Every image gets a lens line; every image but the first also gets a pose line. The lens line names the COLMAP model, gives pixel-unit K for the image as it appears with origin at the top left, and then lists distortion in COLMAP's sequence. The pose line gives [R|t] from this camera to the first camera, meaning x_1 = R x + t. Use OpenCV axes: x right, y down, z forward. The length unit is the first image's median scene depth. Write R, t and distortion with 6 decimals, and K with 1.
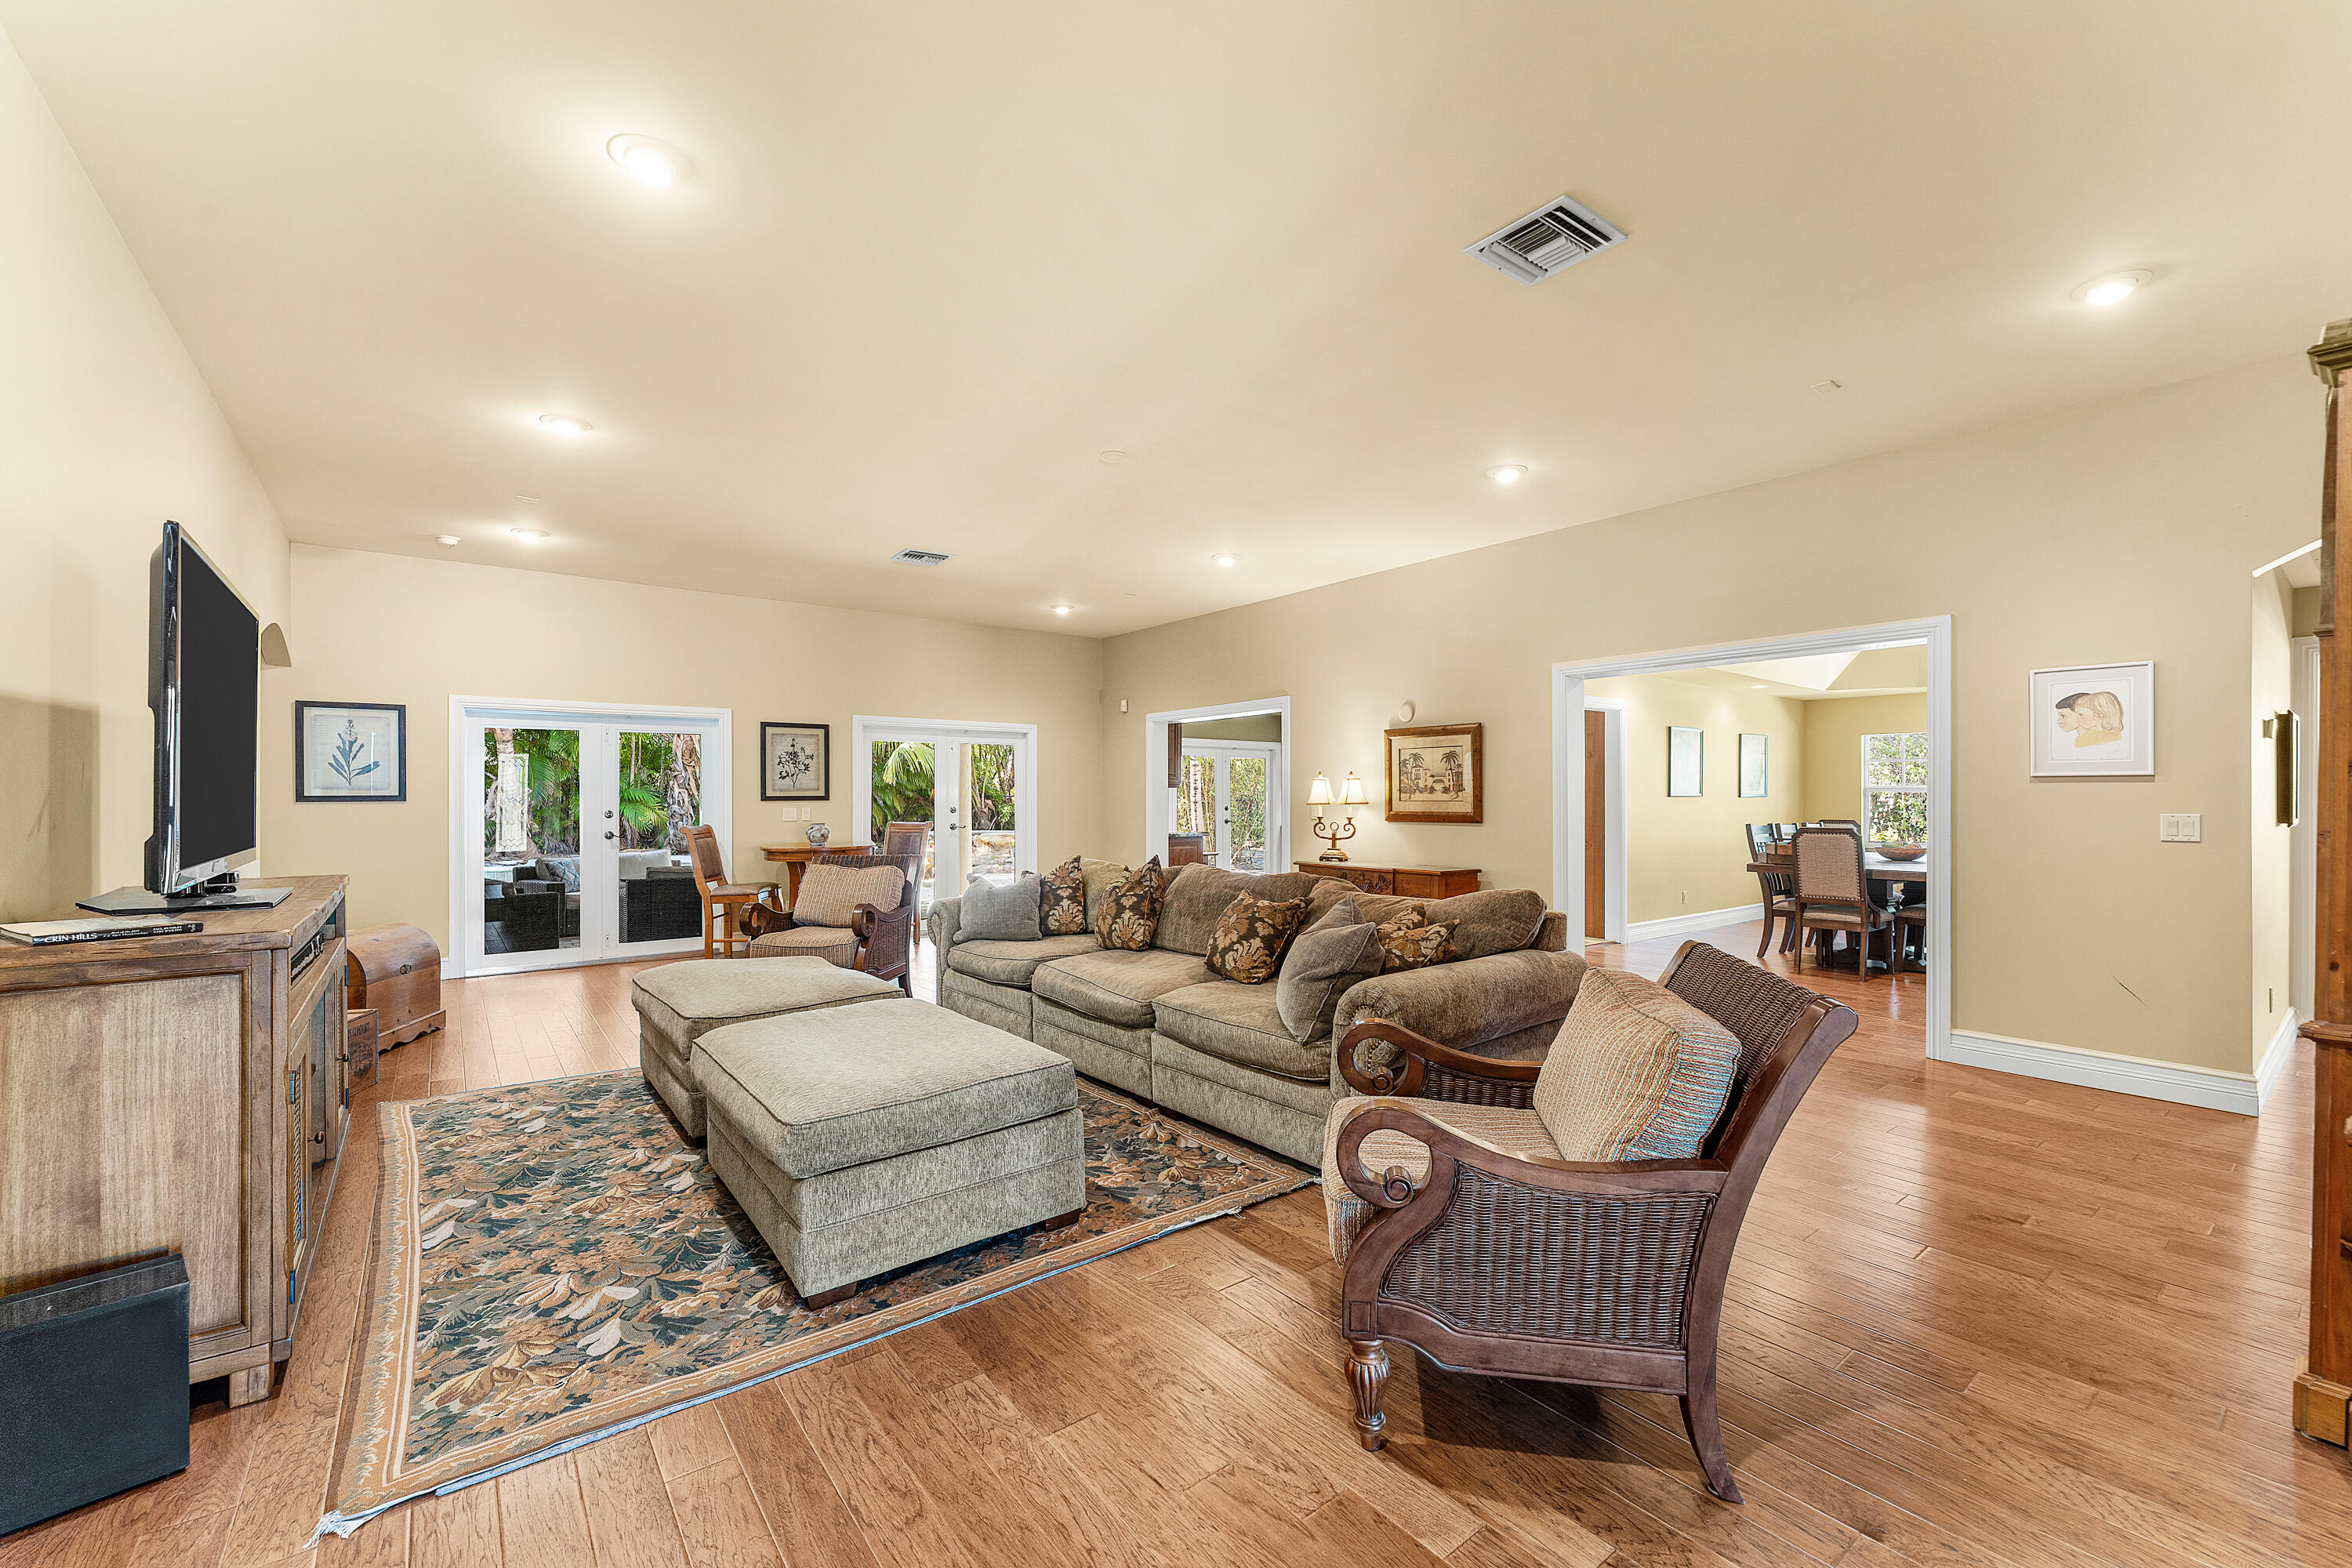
lens RADIAL K [[961.5, 0, 1180.7], [0, 961.5, 791.9], [0, 0, 1]] dist [-0.002518, 0.000297]
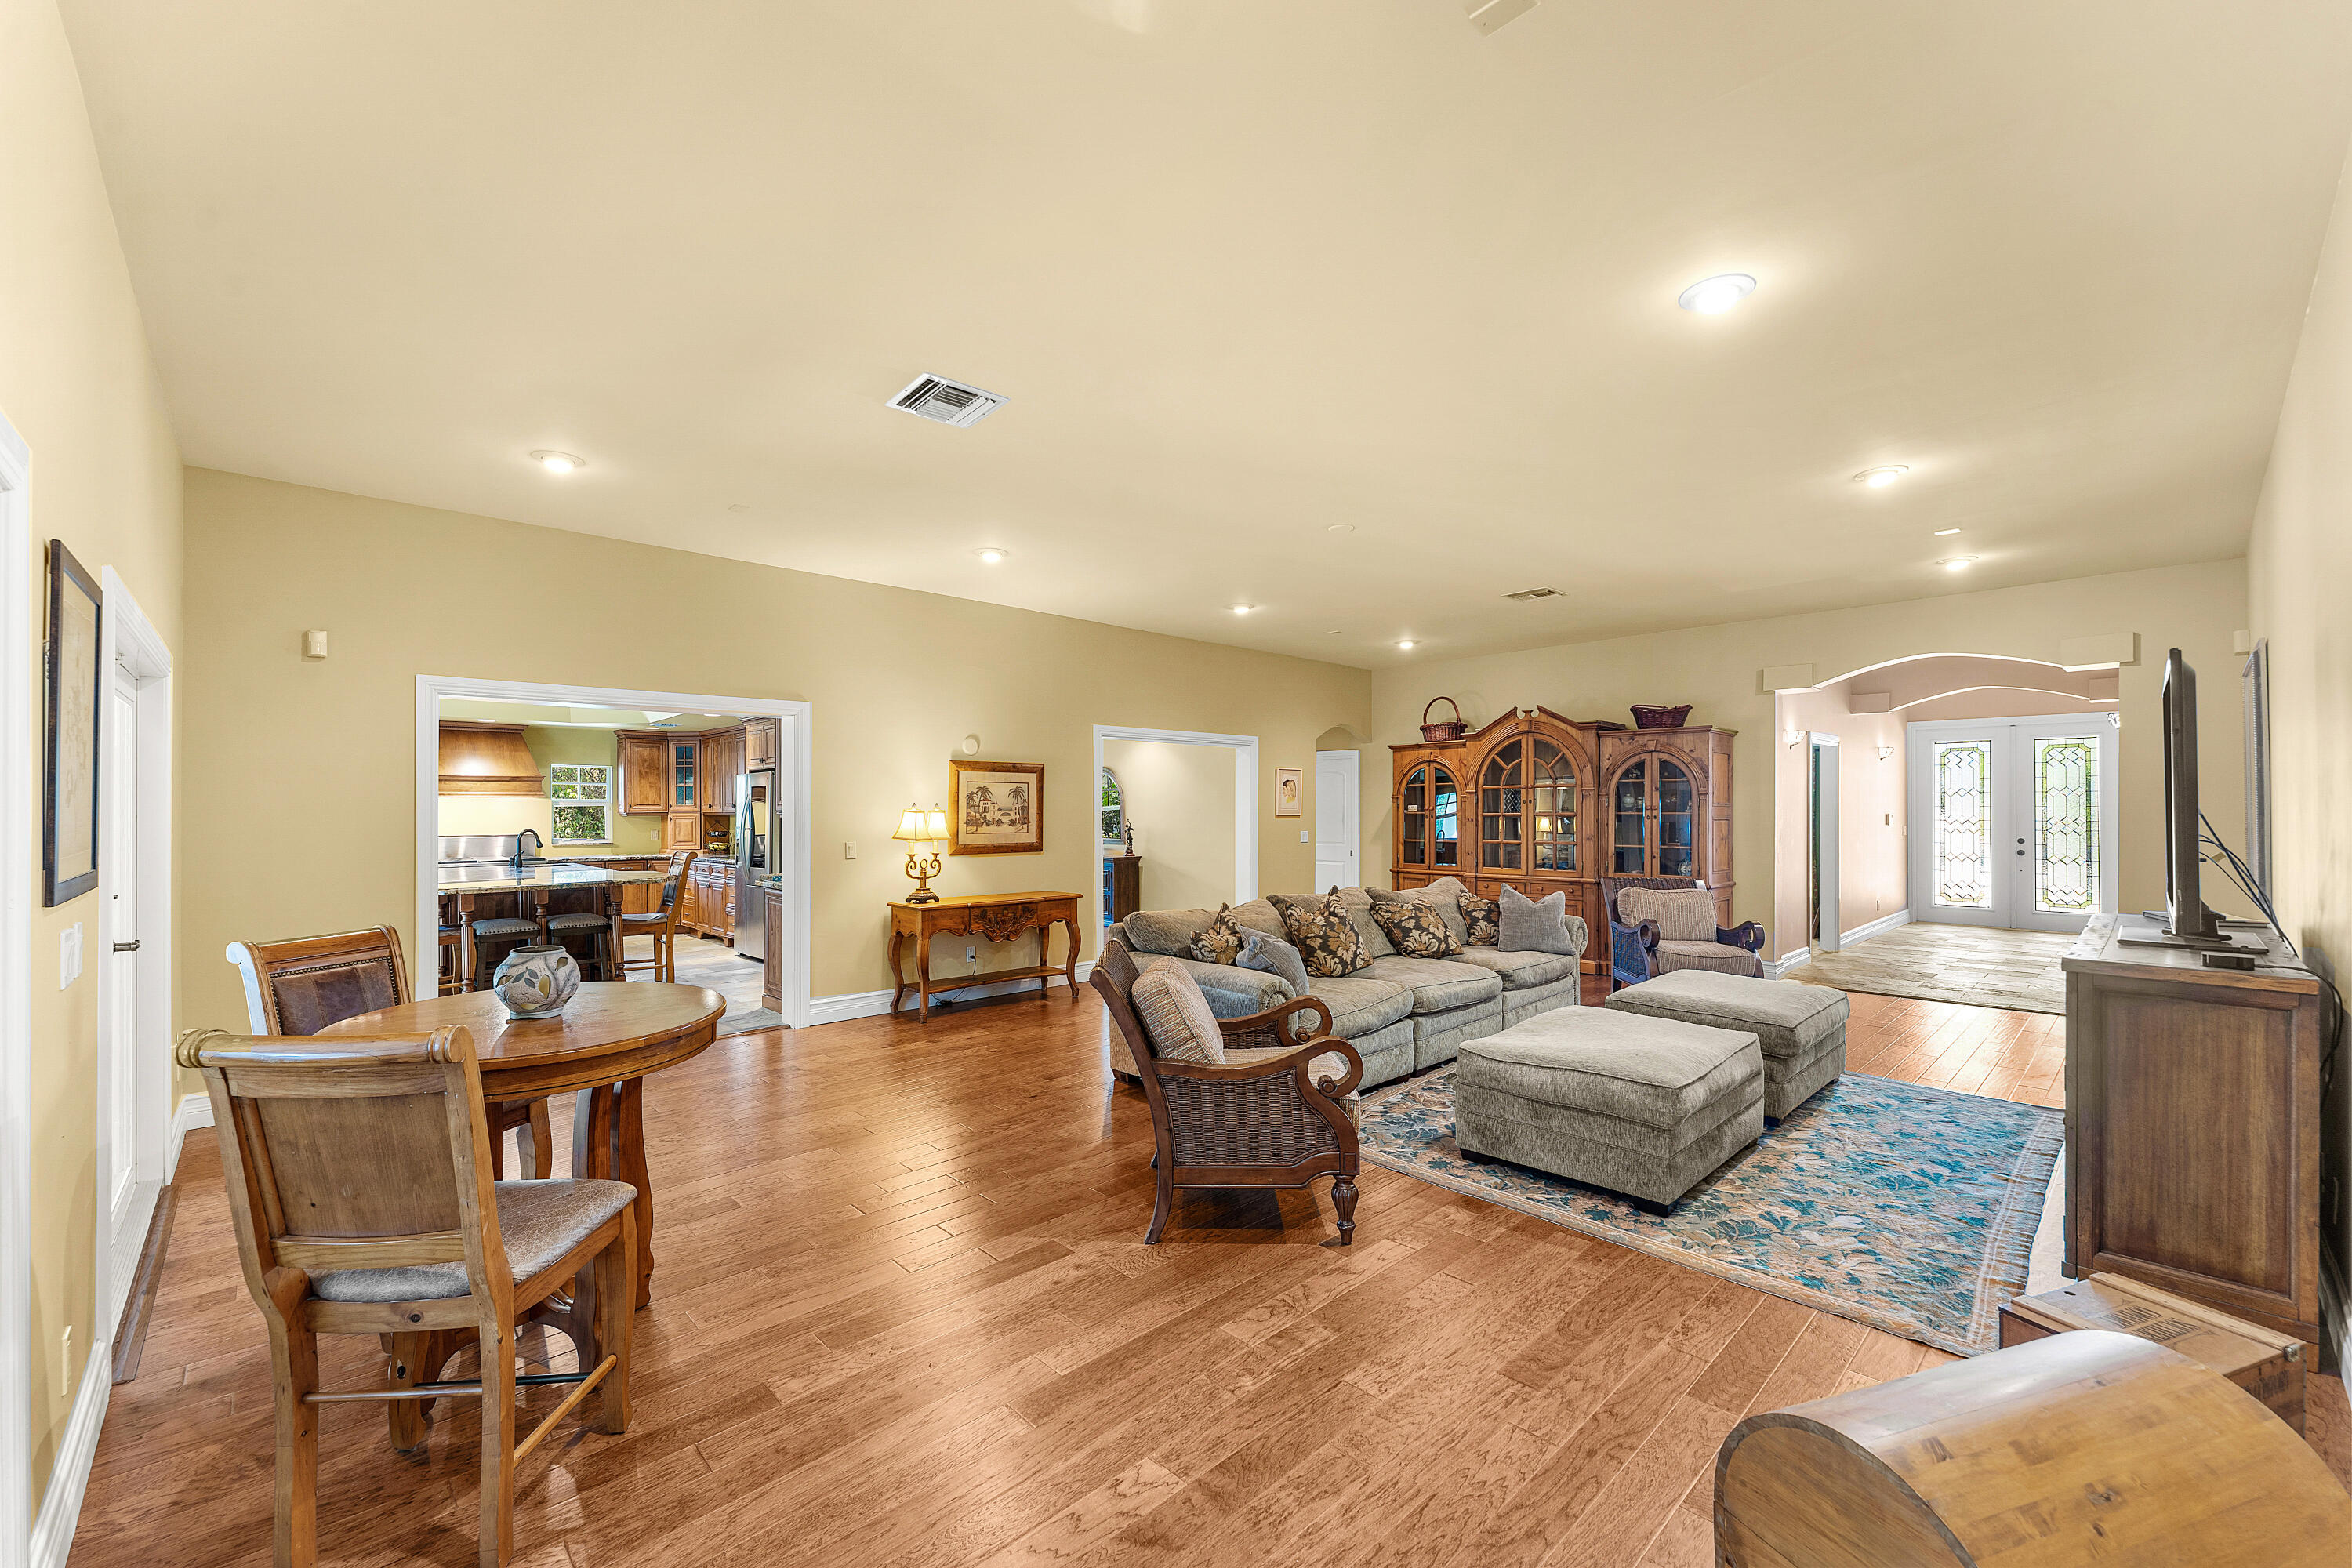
lens RADIAL K [[961.5, 0, 1154.0], [0, 961.5, 814.9], [0, 0, 1]] dist [-0.002518, 0.000297]
pose [[-0.097895, -0.000943, 0.995196, -1.289525], [-0.008248, 0.999966, 0.000136, -0.019594], [-0.995163, -0.008195, -0.097899, 1.492508]]
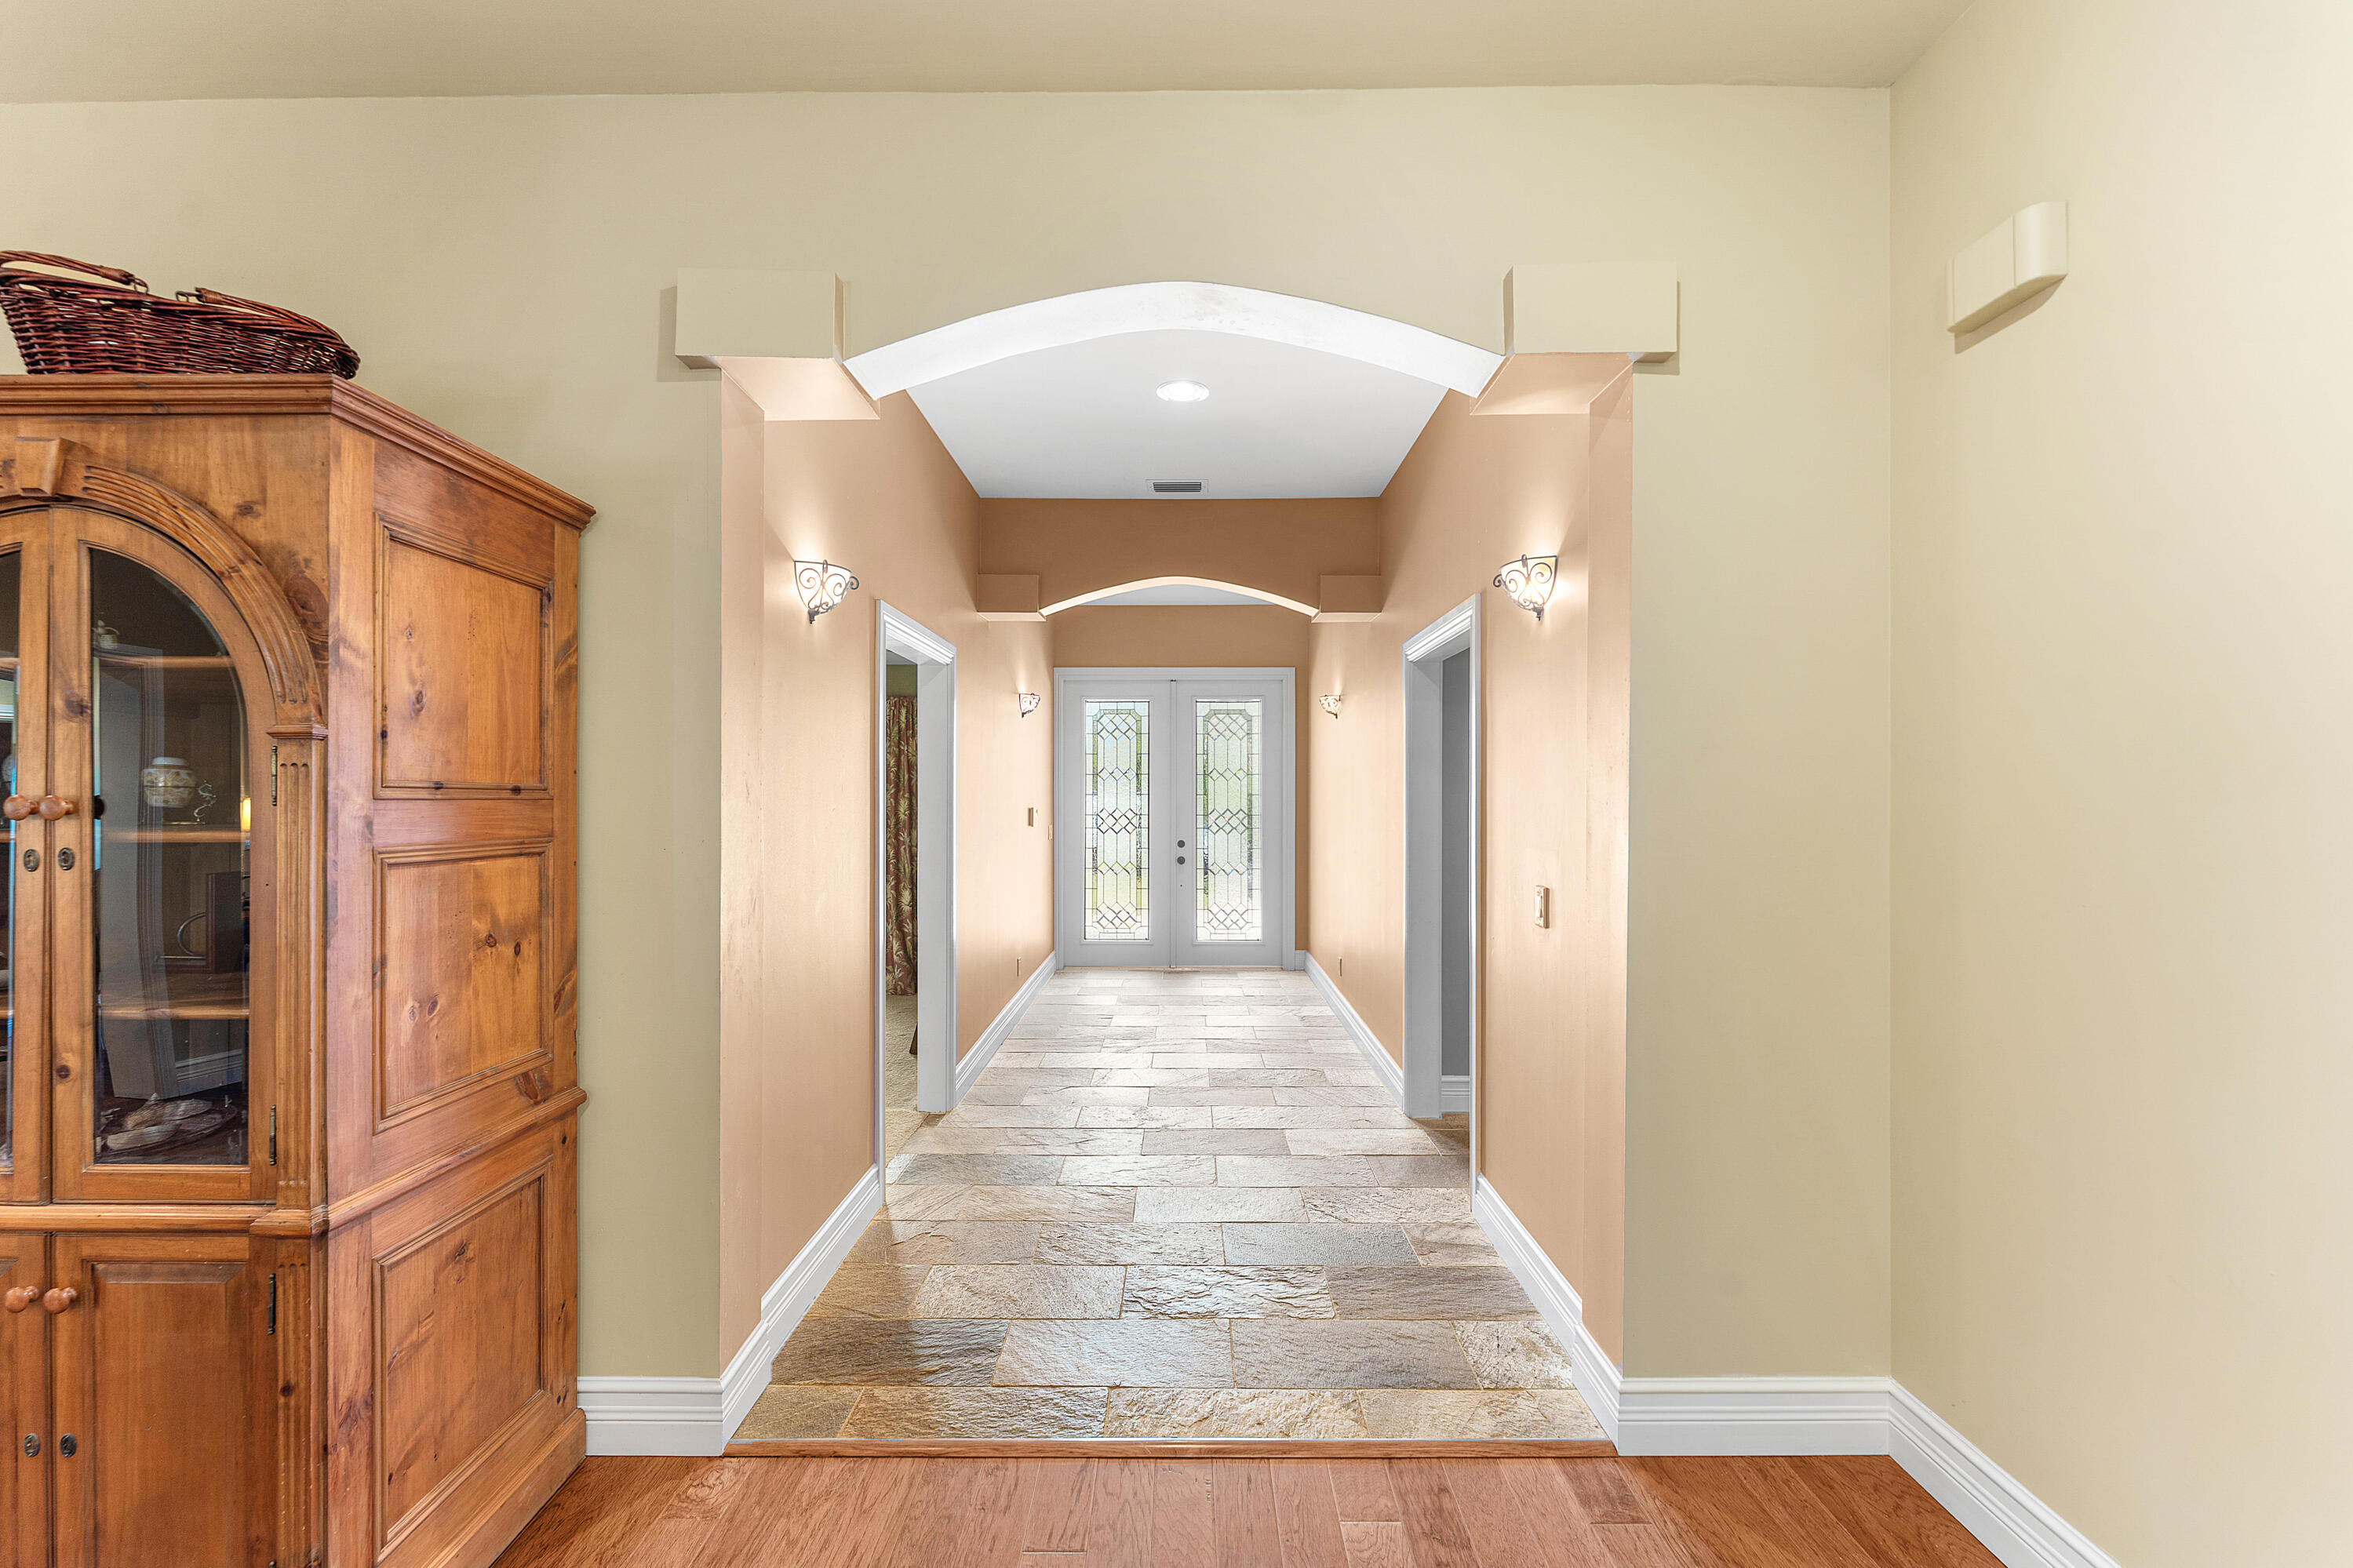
lens RADIAL K [[961.8, 0, 1172.1], [0, 961.8, 798.5], [0, 0, 1]] dist [-0.002518, 0.000297]
pose [[-0.787745, -0.004095, 0.615987, -0.627315], [-0.009428, 0.999941, -0.005410, -0.032980], [-0.615929, -0.010069, -0.787737, 0.887849]]
